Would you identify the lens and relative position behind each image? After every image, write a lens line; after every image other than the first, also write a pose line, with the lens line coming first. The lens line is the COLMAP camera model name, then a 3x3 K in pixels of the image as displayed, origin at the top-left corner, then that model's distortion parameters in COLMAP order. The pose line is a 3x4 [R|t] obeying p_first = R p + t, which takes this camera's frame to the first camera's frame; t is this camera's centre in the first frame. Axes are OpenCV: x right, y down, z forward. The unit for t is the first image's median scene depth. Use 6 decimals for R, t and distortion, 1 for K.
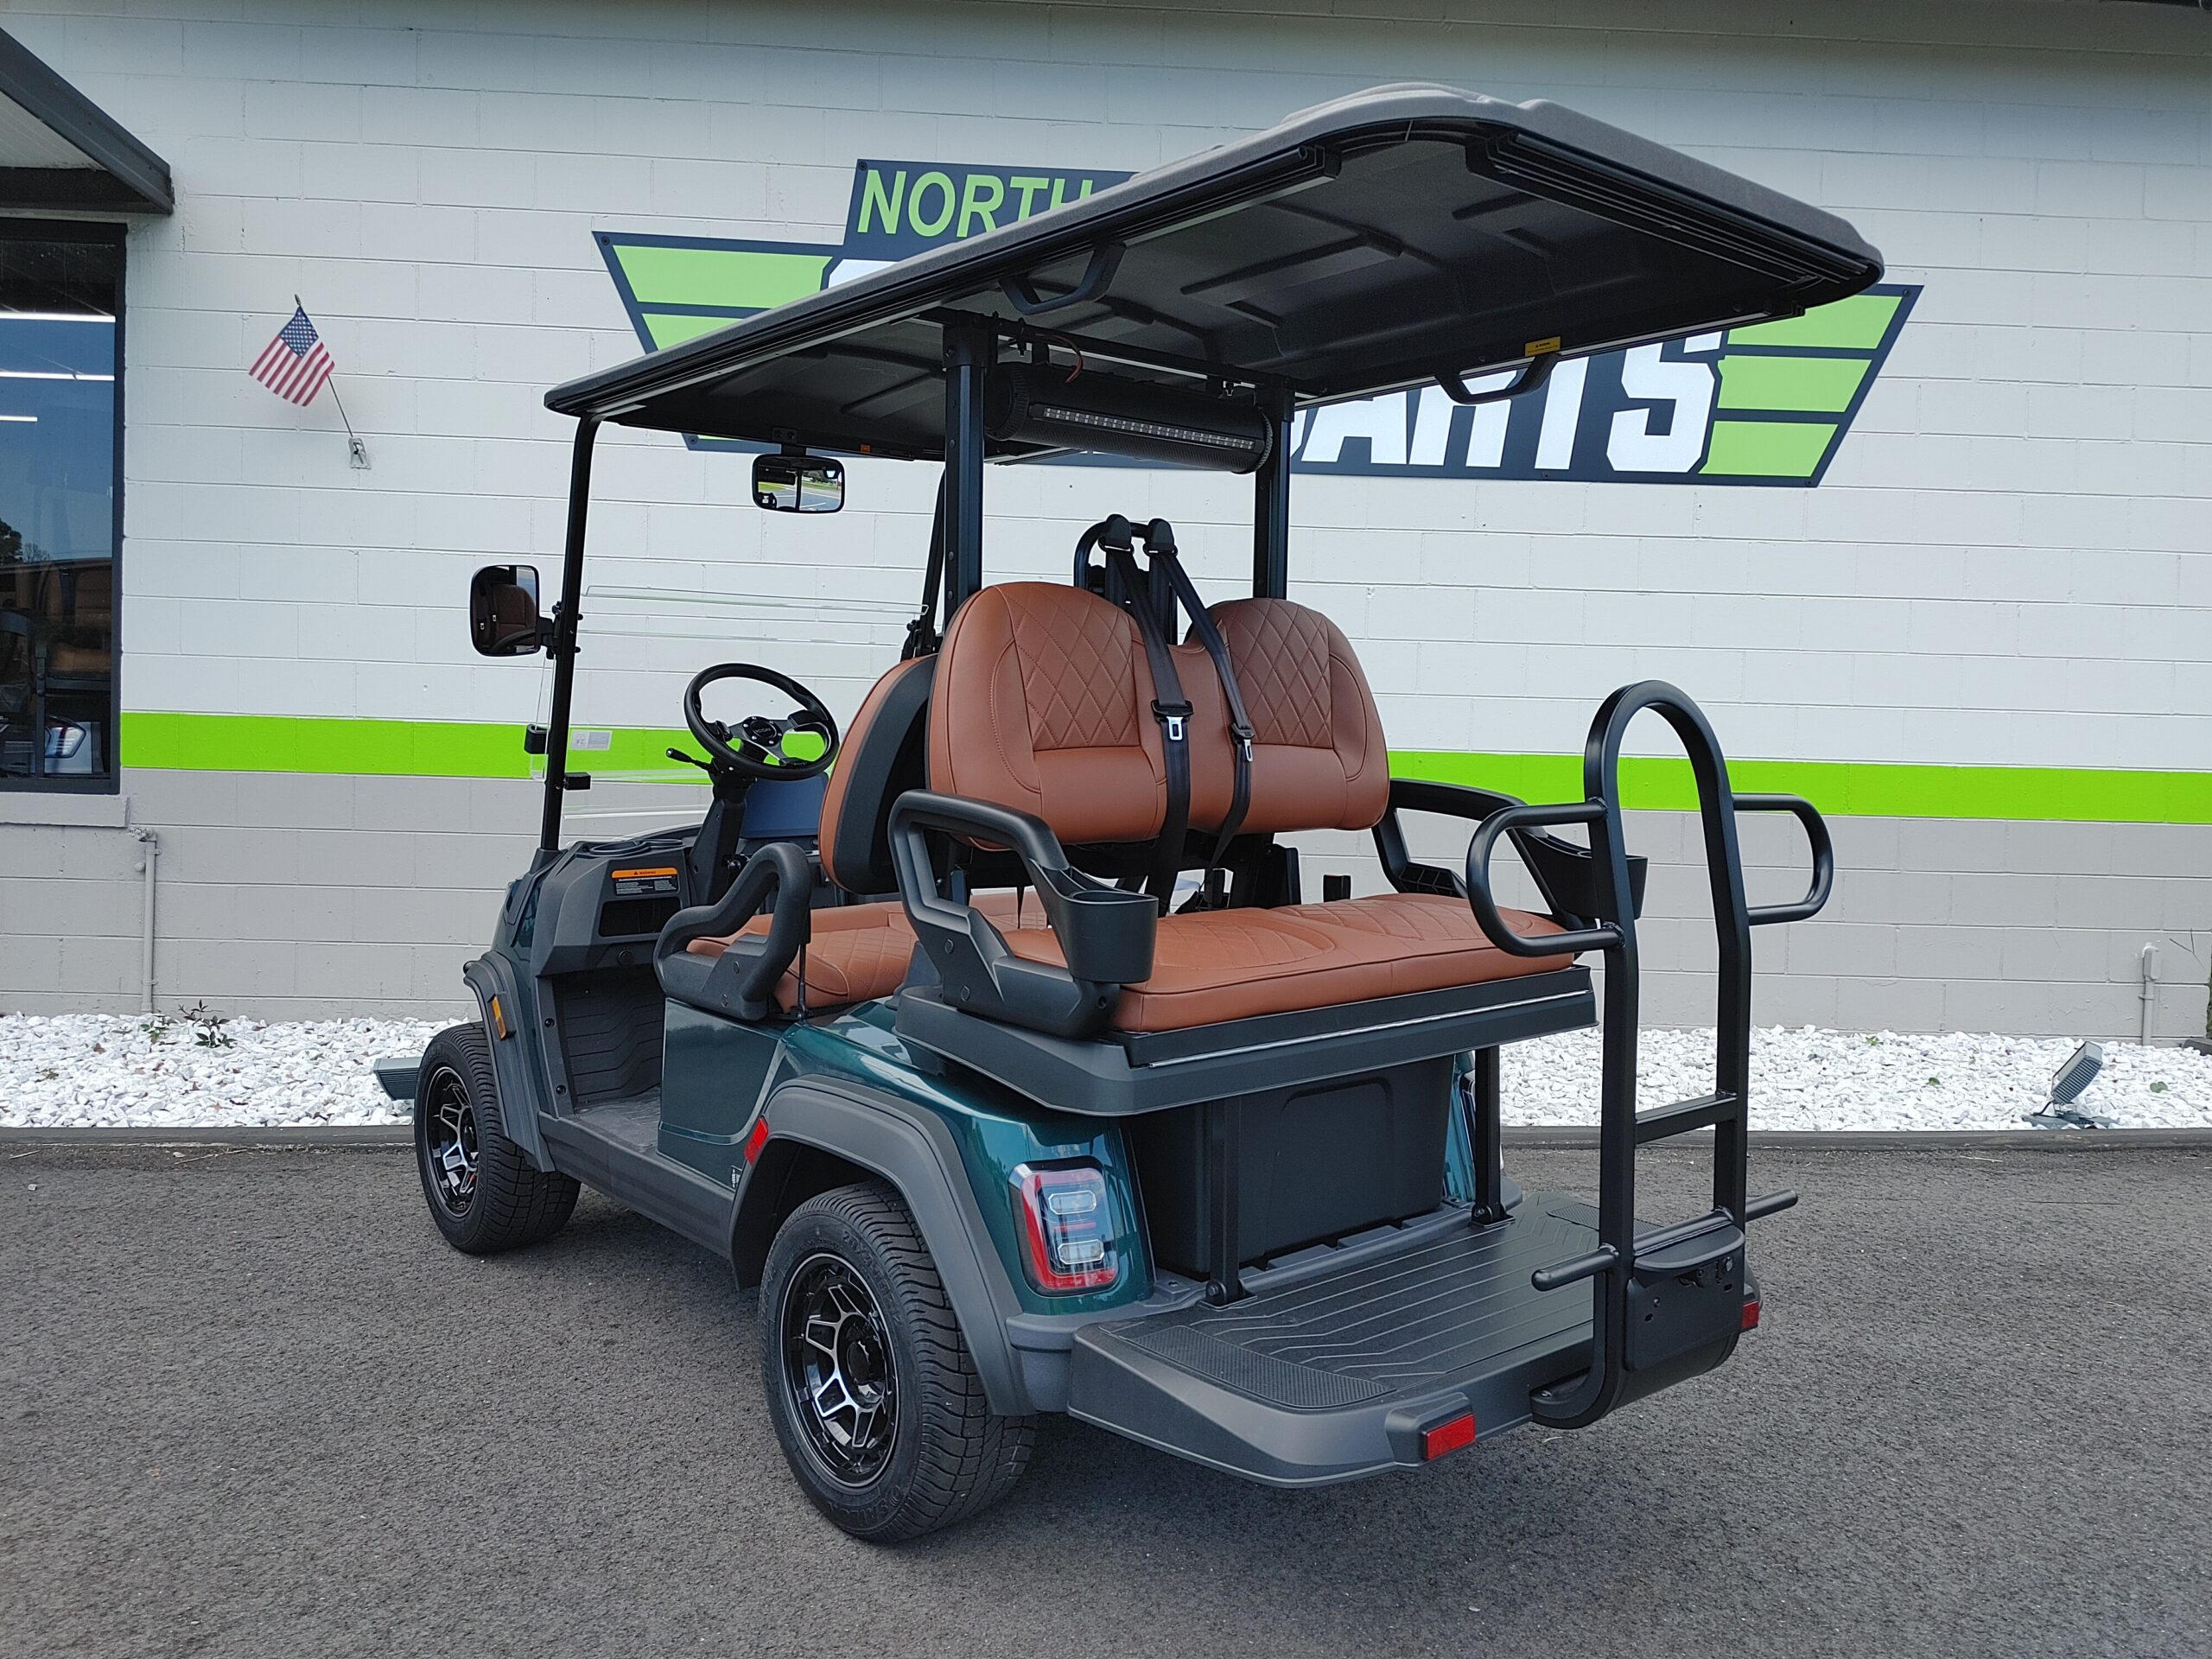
lens RADIAL K [[1649.6, 0, 1105.0], [0, 1649.6, 828.9], [0, 0, 1]] dist [0.066072, -0.077363]
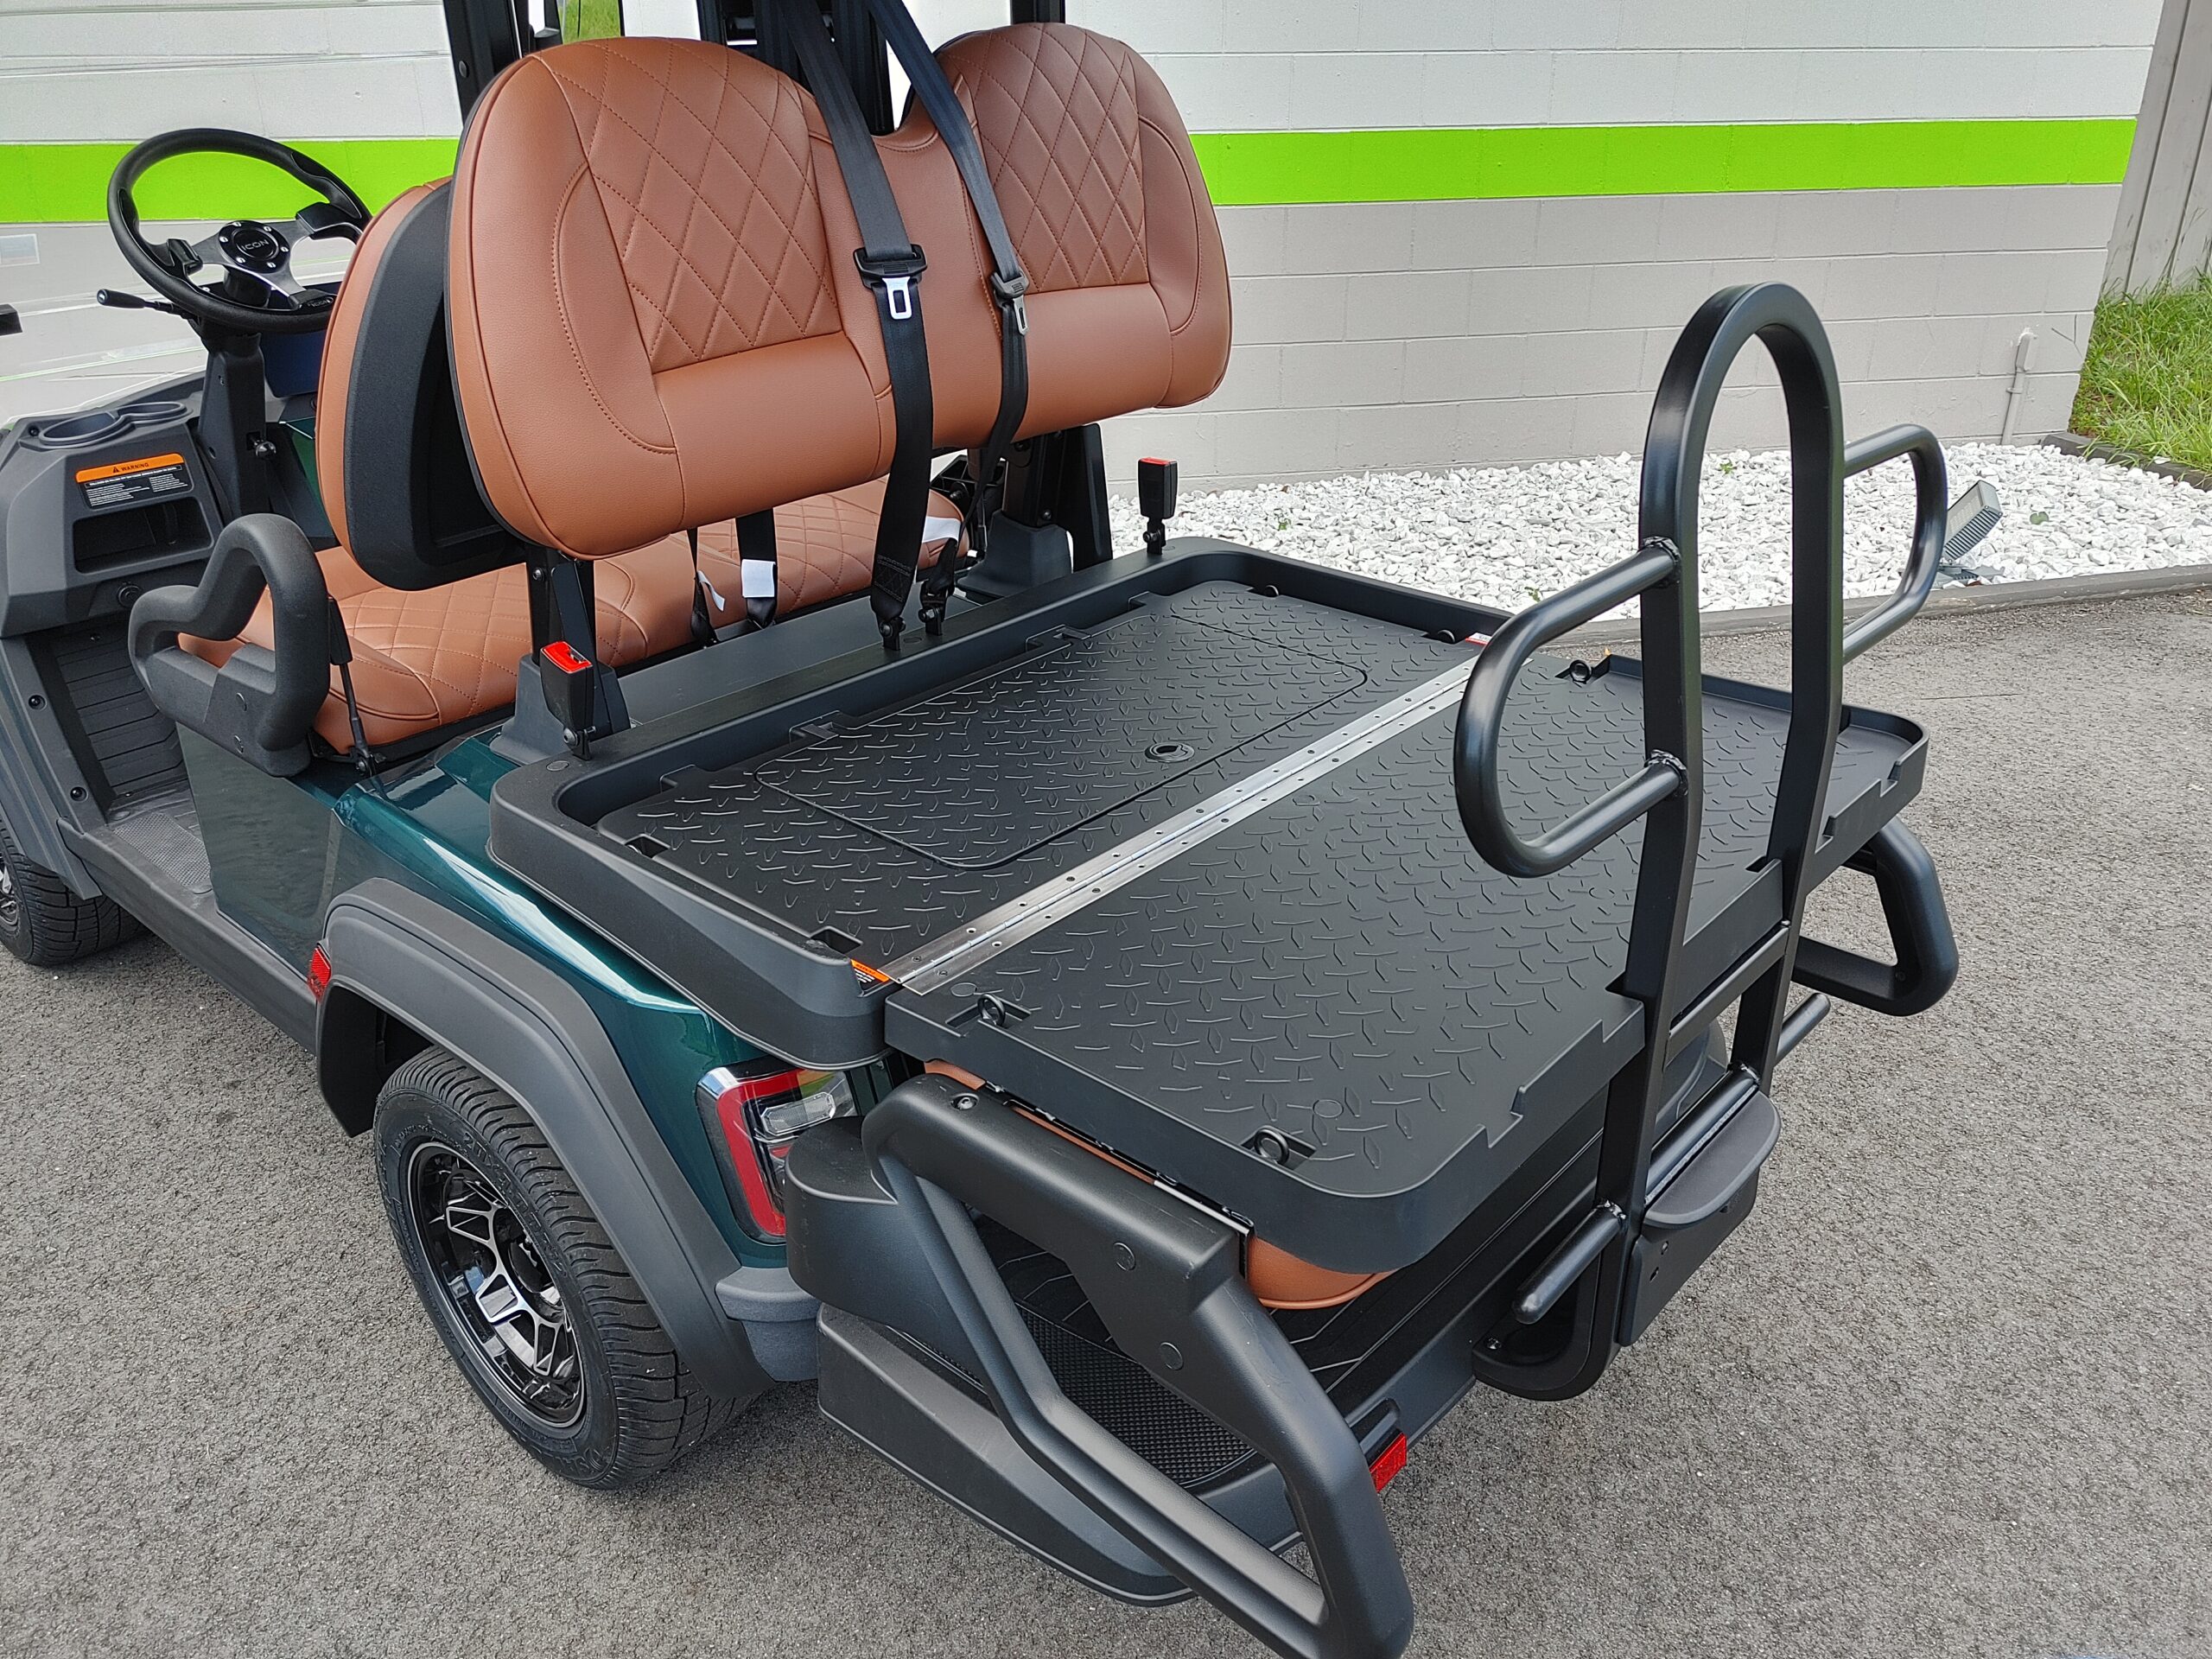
lens RADIAL K [[1649.6, 0, 1105.1], [0, 1649.6, 826.7], [0, 0, 1]] dist [0.066072, -0.077363]
pose [[0.989813, -0.087510, 0.112302, 0.025390], [0.038313, 0.923420, 0.381874, -0.086851], [-0.137120, -0.373682, 0.917366, 0.283101]]
